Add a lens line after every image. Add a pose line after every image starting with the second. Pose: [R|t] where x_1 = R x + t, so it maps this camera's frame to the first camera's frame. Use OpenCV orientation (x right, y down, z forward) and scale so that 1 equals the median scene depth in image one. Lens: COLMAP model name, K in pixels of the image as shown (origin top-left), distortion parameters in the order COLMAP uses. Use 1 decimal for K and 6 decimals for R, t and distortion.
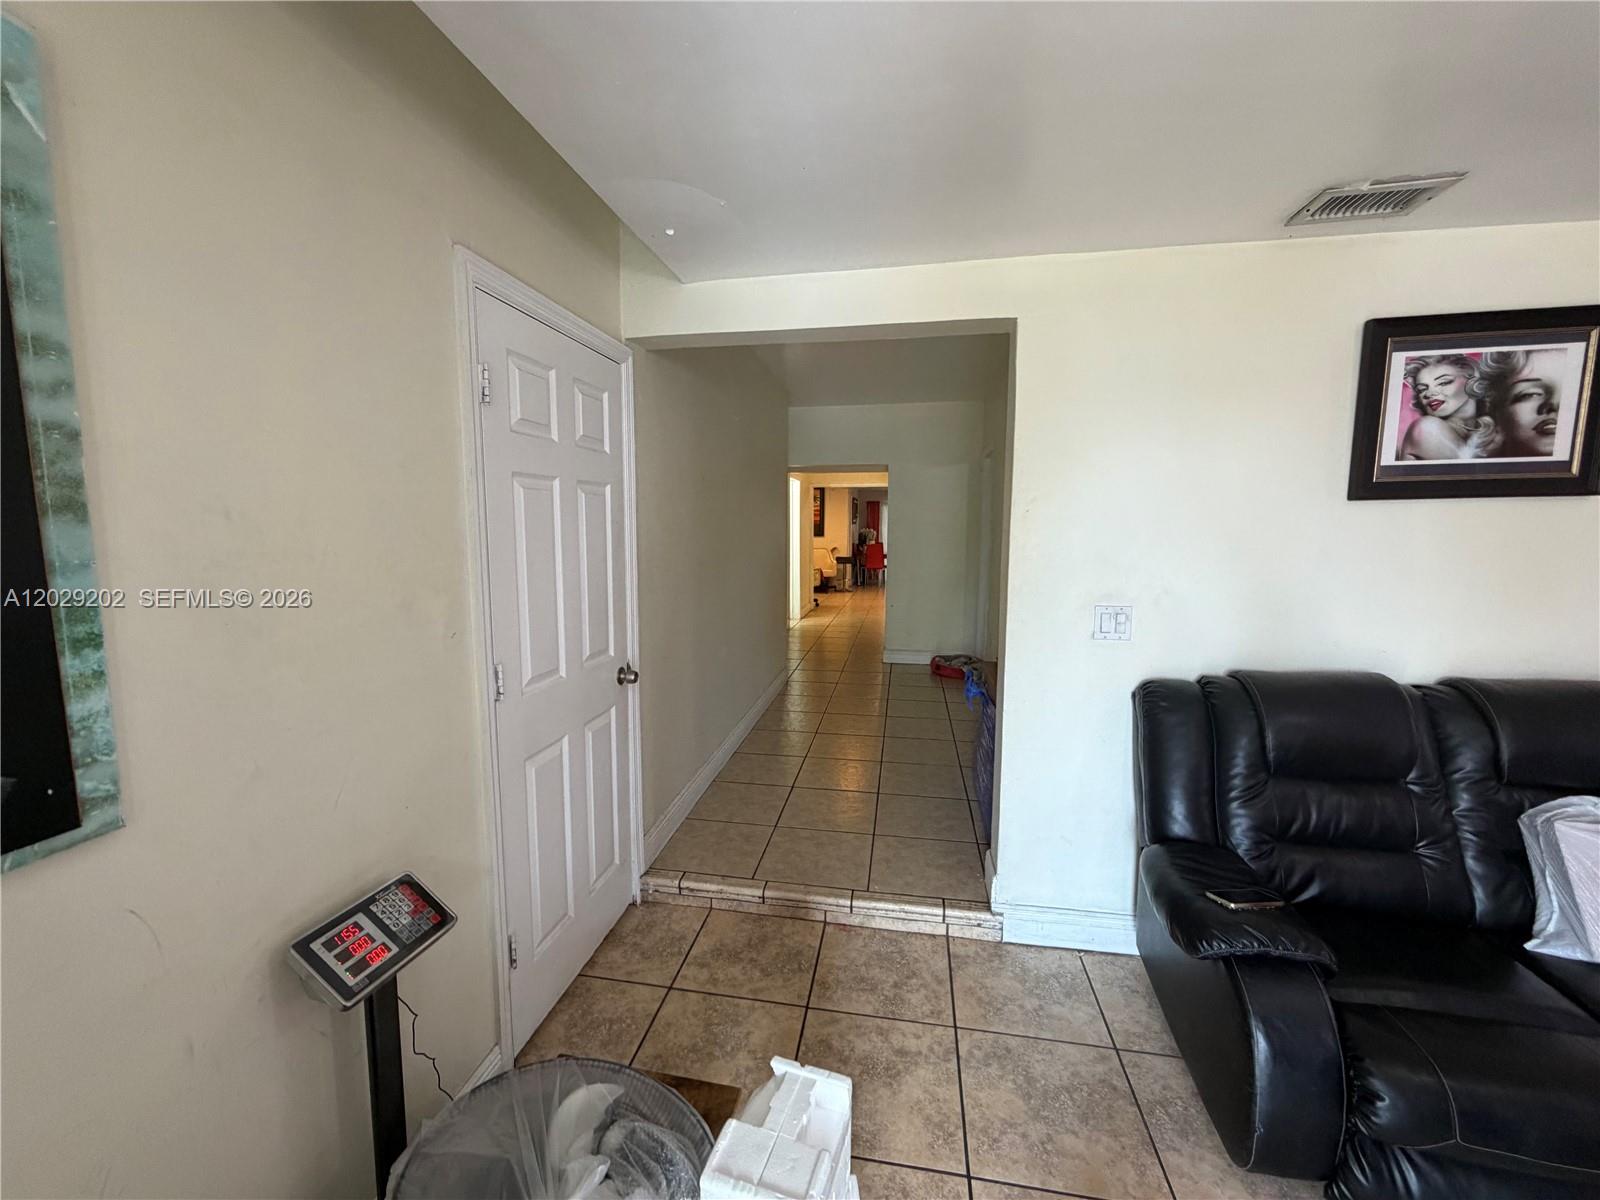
lens RADIAL K [[641.2, 0, 796.5], [0, 641.2, 593.9], [0, 0, 1]] dist [0.000226, 0.000414]
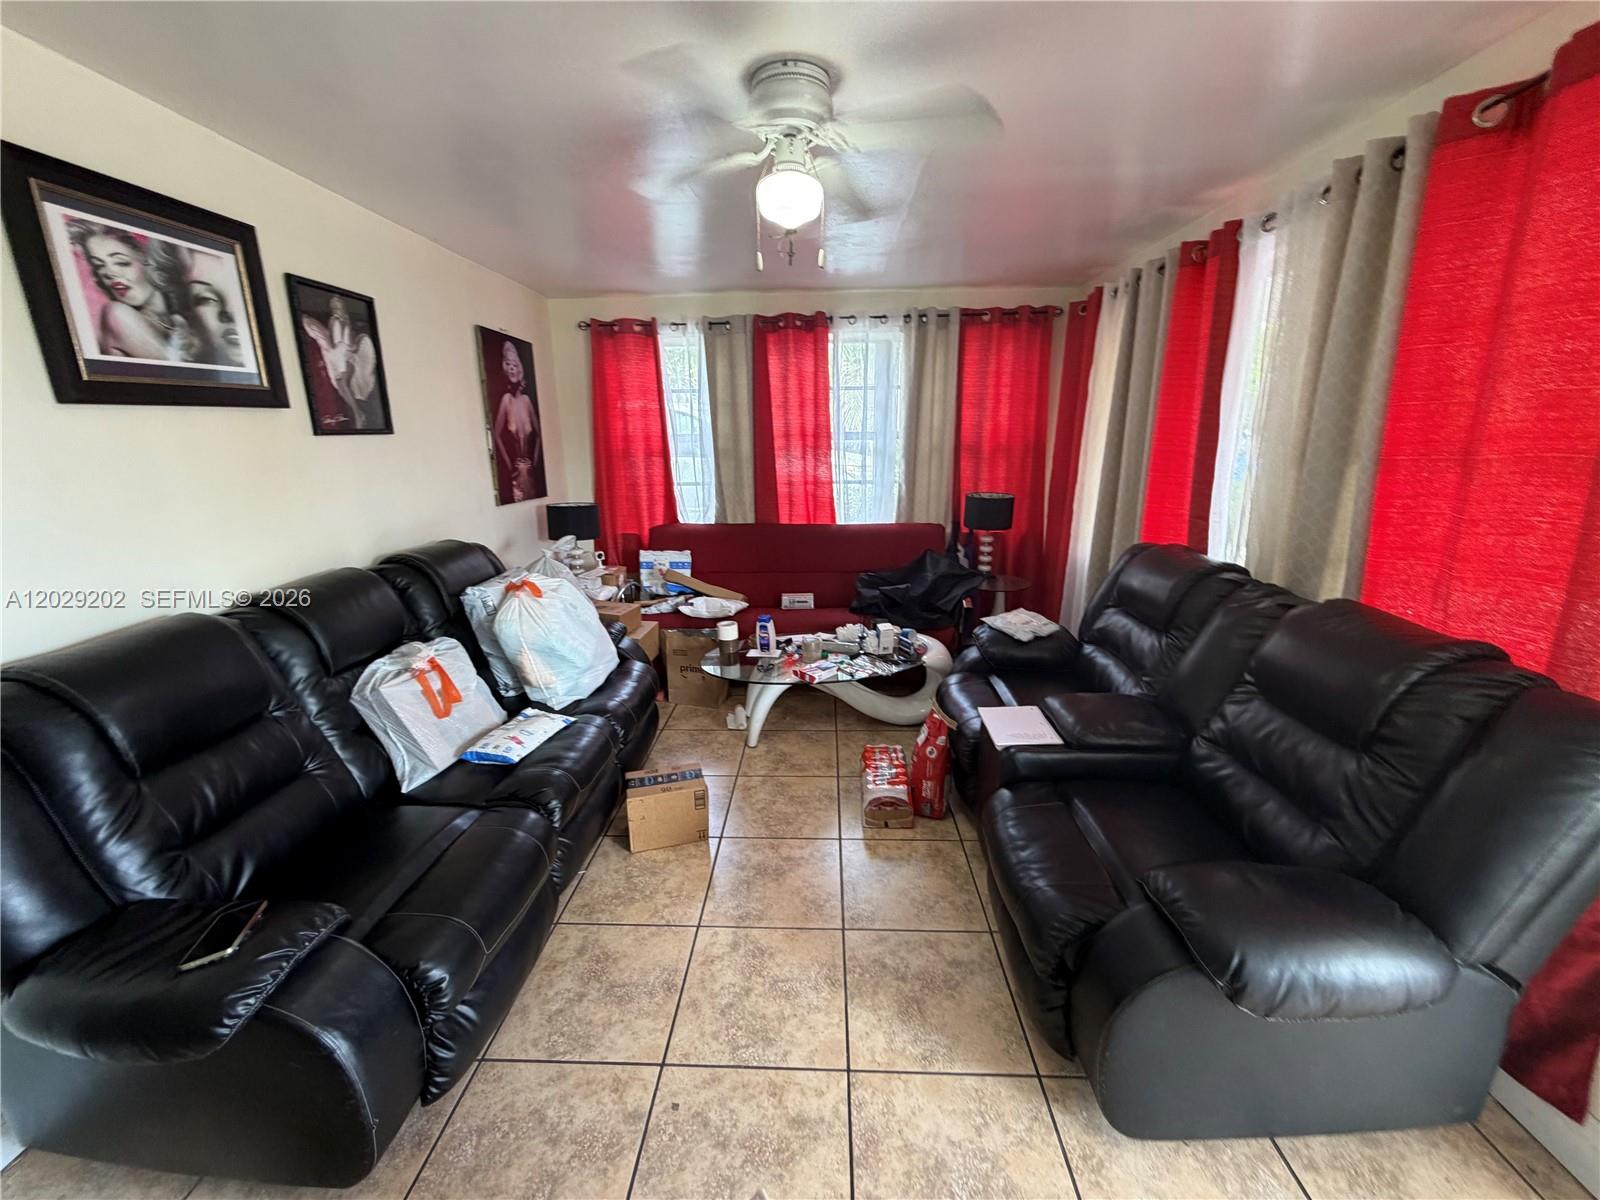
lens RADIAL K [[641.2, 0, 799.0], [0, 641.2, 594.5], [0, 0, 1]] dist [0.000226, 0.000414]
pose [[-0.149051, -0.242444, 0.958647, -0.033616], [0.125415, 0.957013, 0.261530, -0.022938], [-0.980844, 0.159210, -0.112237, 0.299374]]
